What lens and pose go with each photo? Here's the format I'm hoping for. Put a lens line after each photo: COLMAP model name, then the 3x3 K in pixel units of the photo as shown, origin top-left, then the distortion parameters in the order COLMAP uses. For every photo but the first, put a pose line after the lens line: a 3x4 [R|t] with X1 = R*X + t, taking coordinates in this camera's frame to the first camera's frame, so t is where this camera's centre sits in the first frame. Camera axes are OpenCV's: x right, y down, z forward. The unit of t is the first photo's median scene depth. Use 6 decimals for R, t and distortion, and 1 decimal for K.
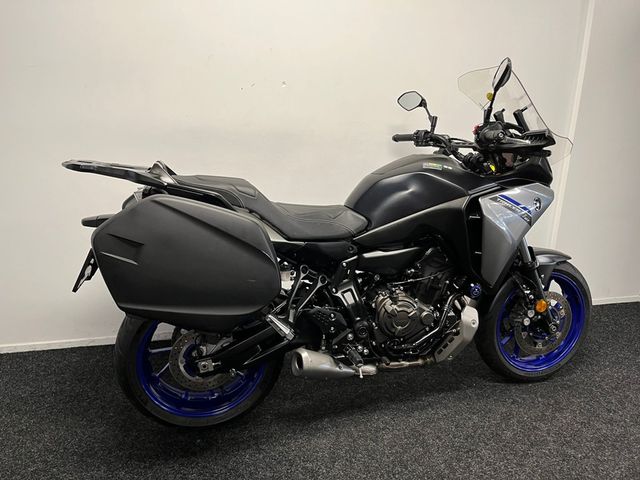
lens RADIAL K [[494.5, 0, 318.9], [0, 494.5, 235.0], [0, 0, 1]] dist [0.063055, -0.084088]
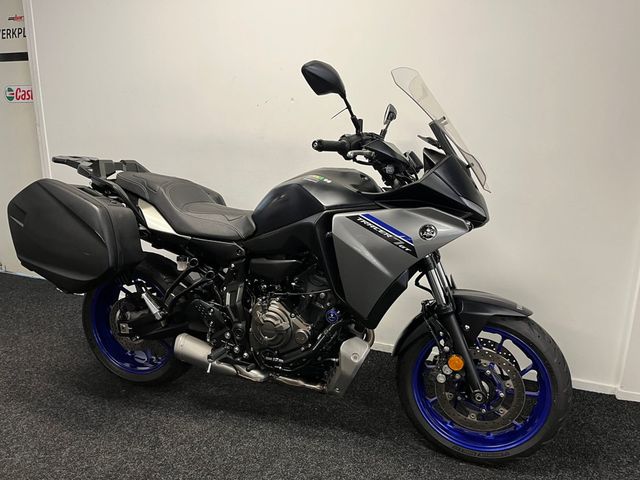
lens RADIAL K [[494.5, 0, 324.9], [0, 494.5, 237.3], [0, 0, 1]] dist [0.063055, -0.084088]
pose [[0.826785, 0.128175, -0.547721, 0.763503], [-0.155514, 0.987827, -0.003581, -0.025285], [0.540595, 0.088139, 0.836653, 0.216144]]
